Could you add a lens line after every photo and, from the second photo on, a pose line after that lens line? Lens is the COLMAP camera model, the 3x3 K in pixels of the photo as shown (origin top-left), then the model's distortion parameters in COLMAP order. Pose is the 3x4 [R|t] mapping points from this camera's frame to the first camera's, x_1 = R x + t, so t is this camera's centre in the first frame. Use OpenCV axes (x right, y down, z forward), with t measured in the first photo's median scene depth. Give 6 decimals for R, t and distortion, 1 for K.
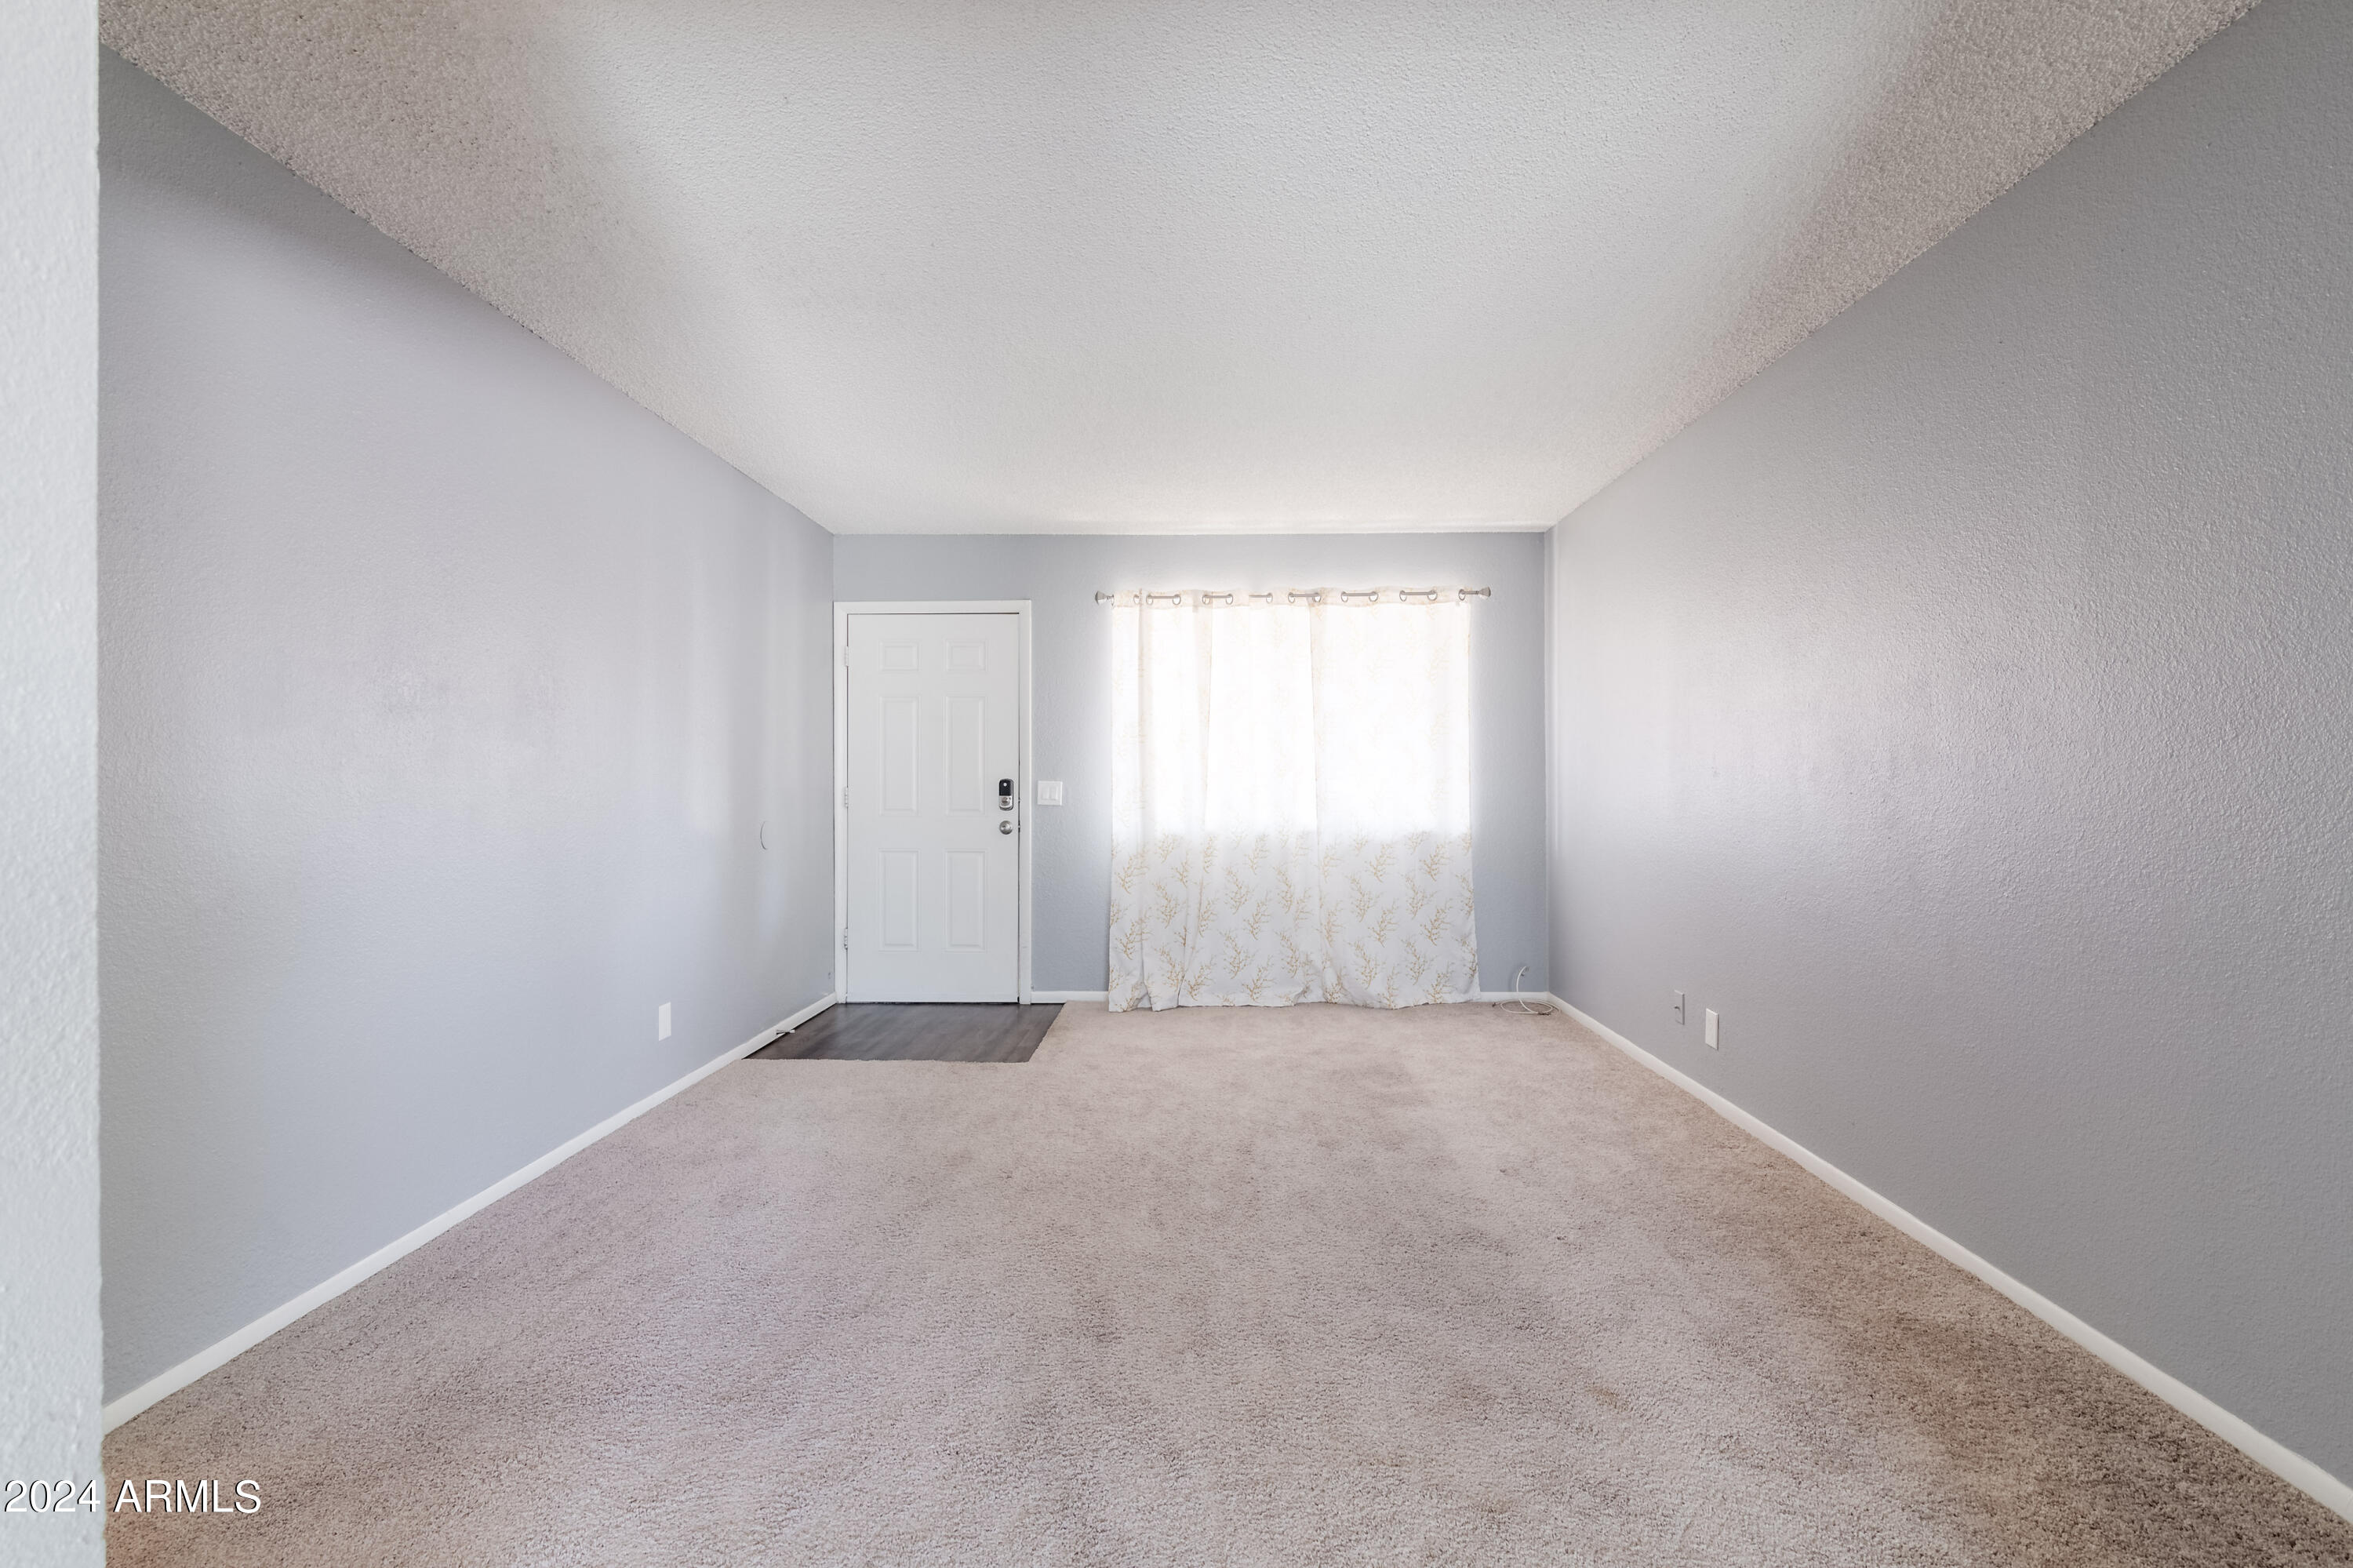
lens RADIAL K [[1055.1, 0, 1188.1], [0, 1055.1, 787.9], [0, 0, 1]] dist [0.001738, -0.000136]
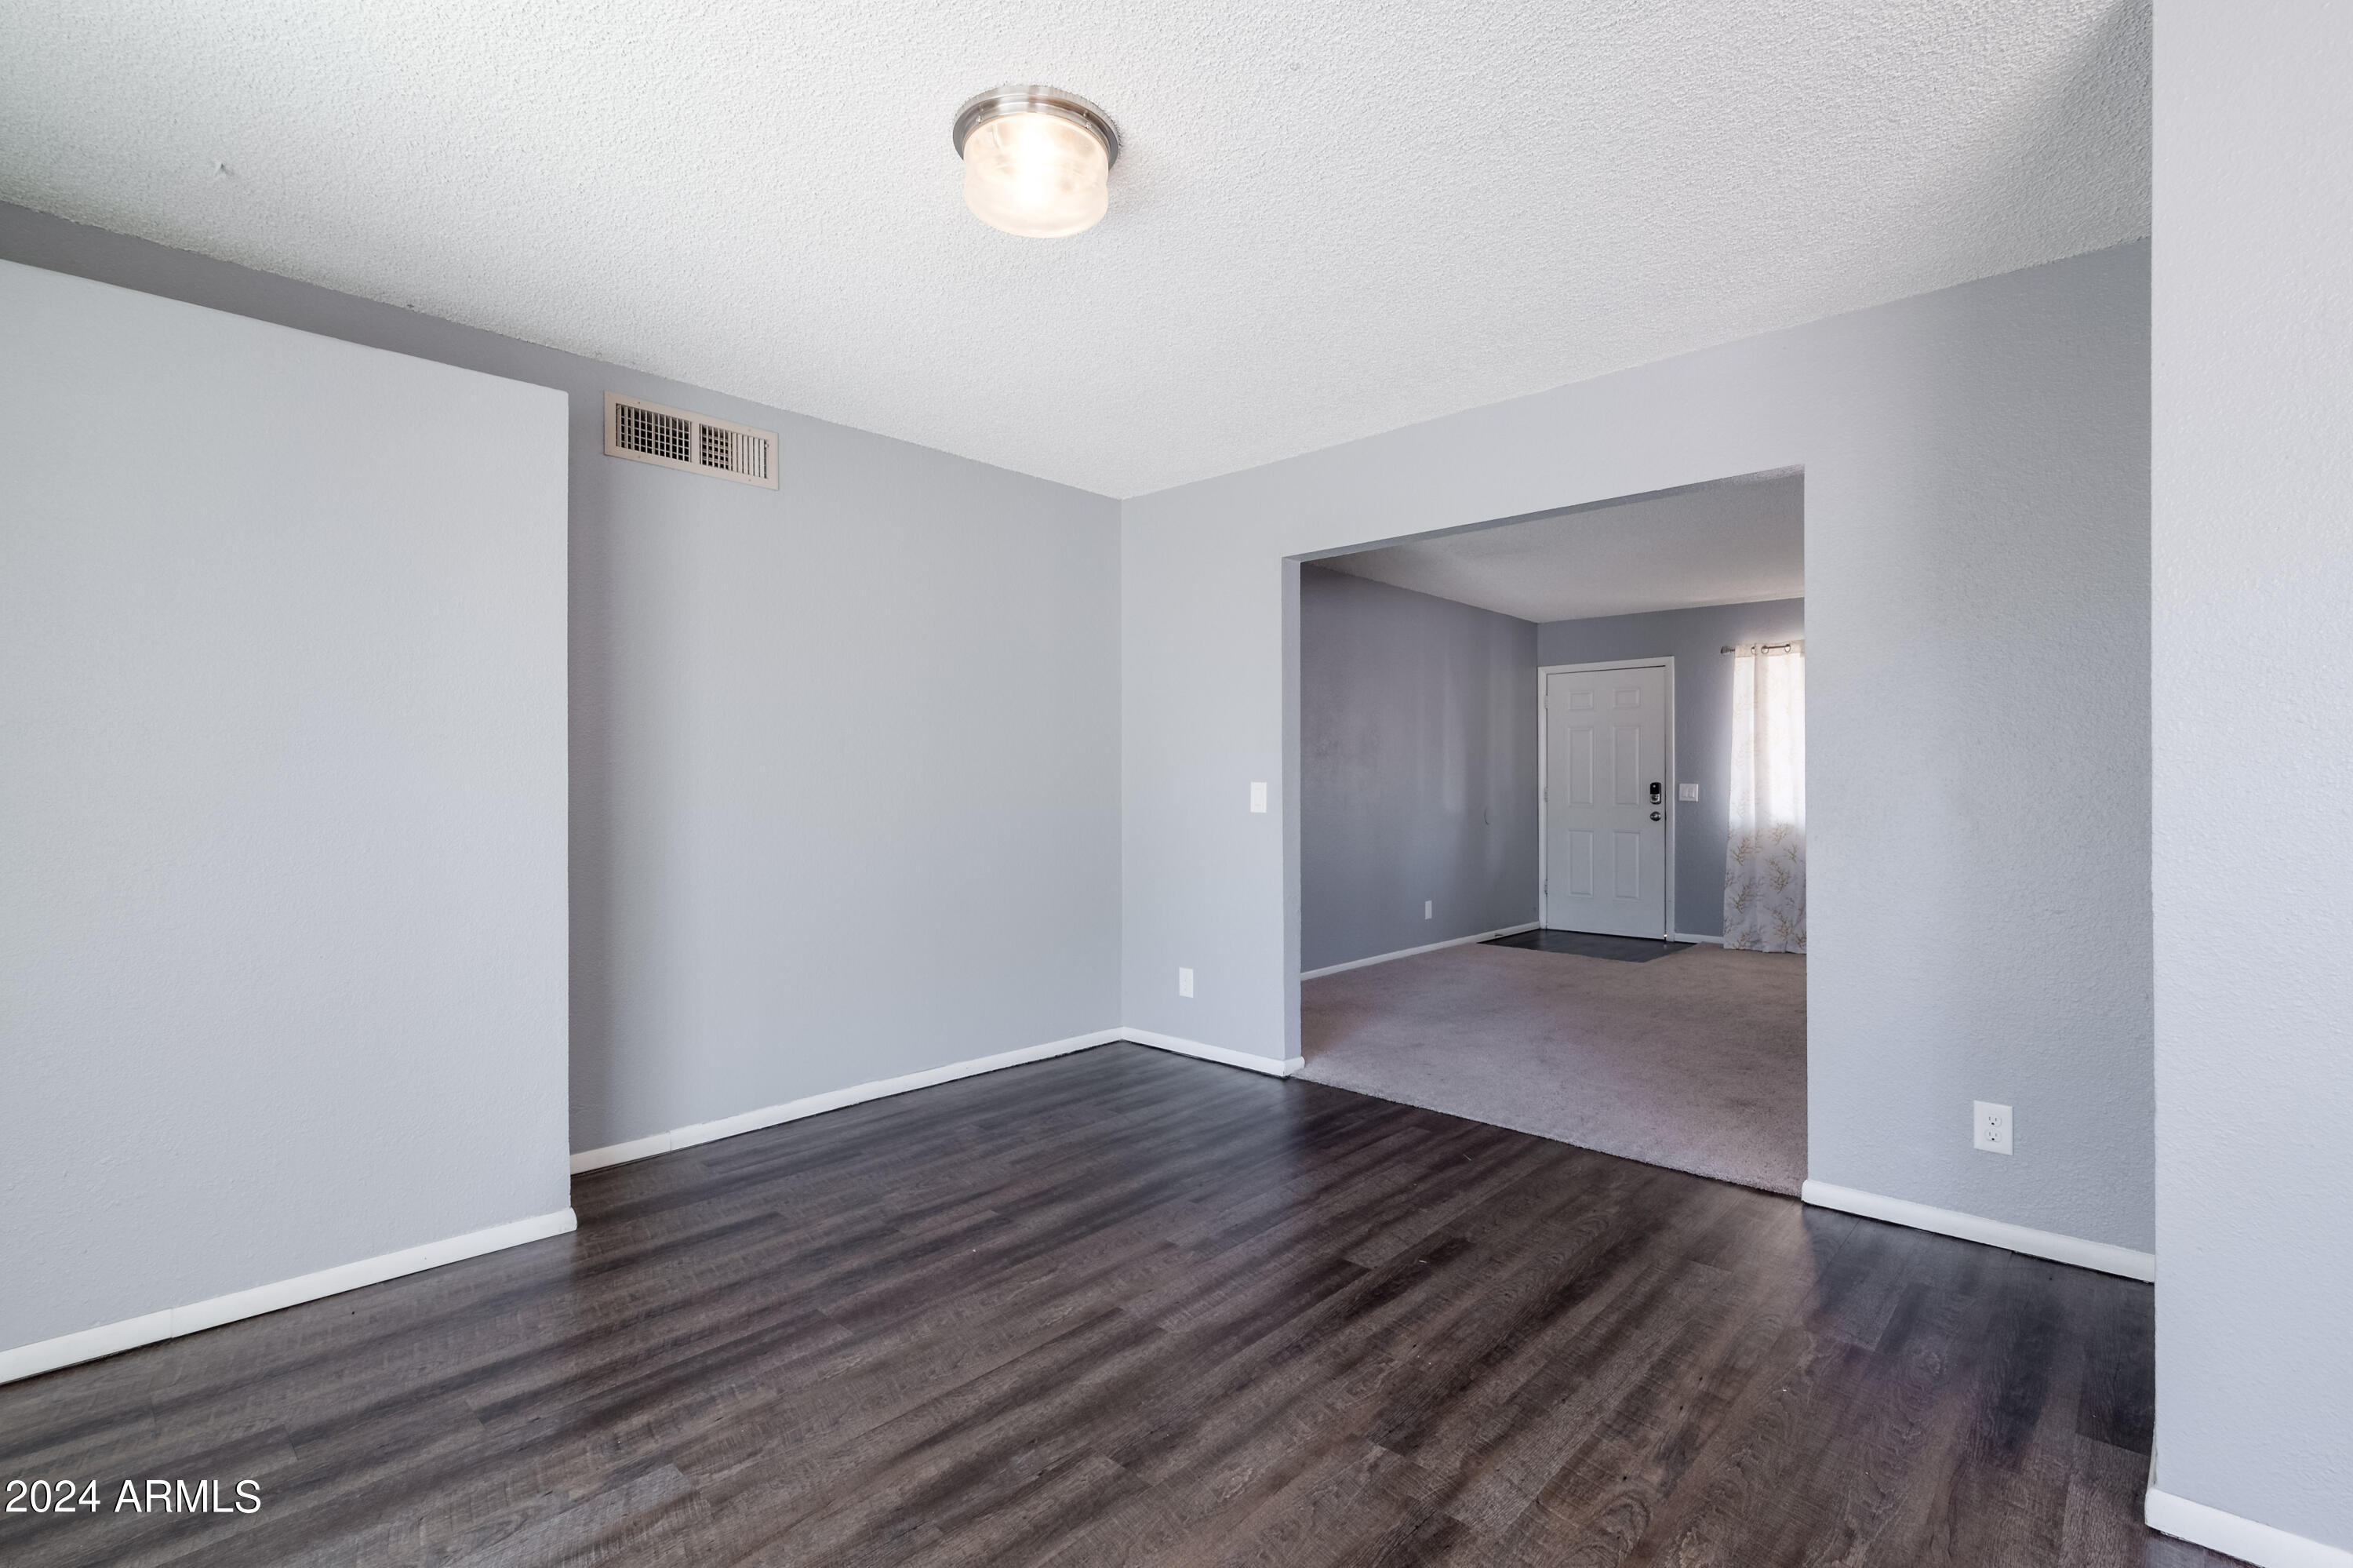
lens RADIAL K [[1055.1, 0, 1181.6], [0, 1055.1, 783.1], [0, 0, 1]] dist [0.001738, -0.000136]
pose [[0.746120, 0.003838, -0.665800, 0.302615], [-0.004071, 0.999991, 0.001202, -0.006606], [0.665799, 0.001813, 0.746129, -0.495906]]
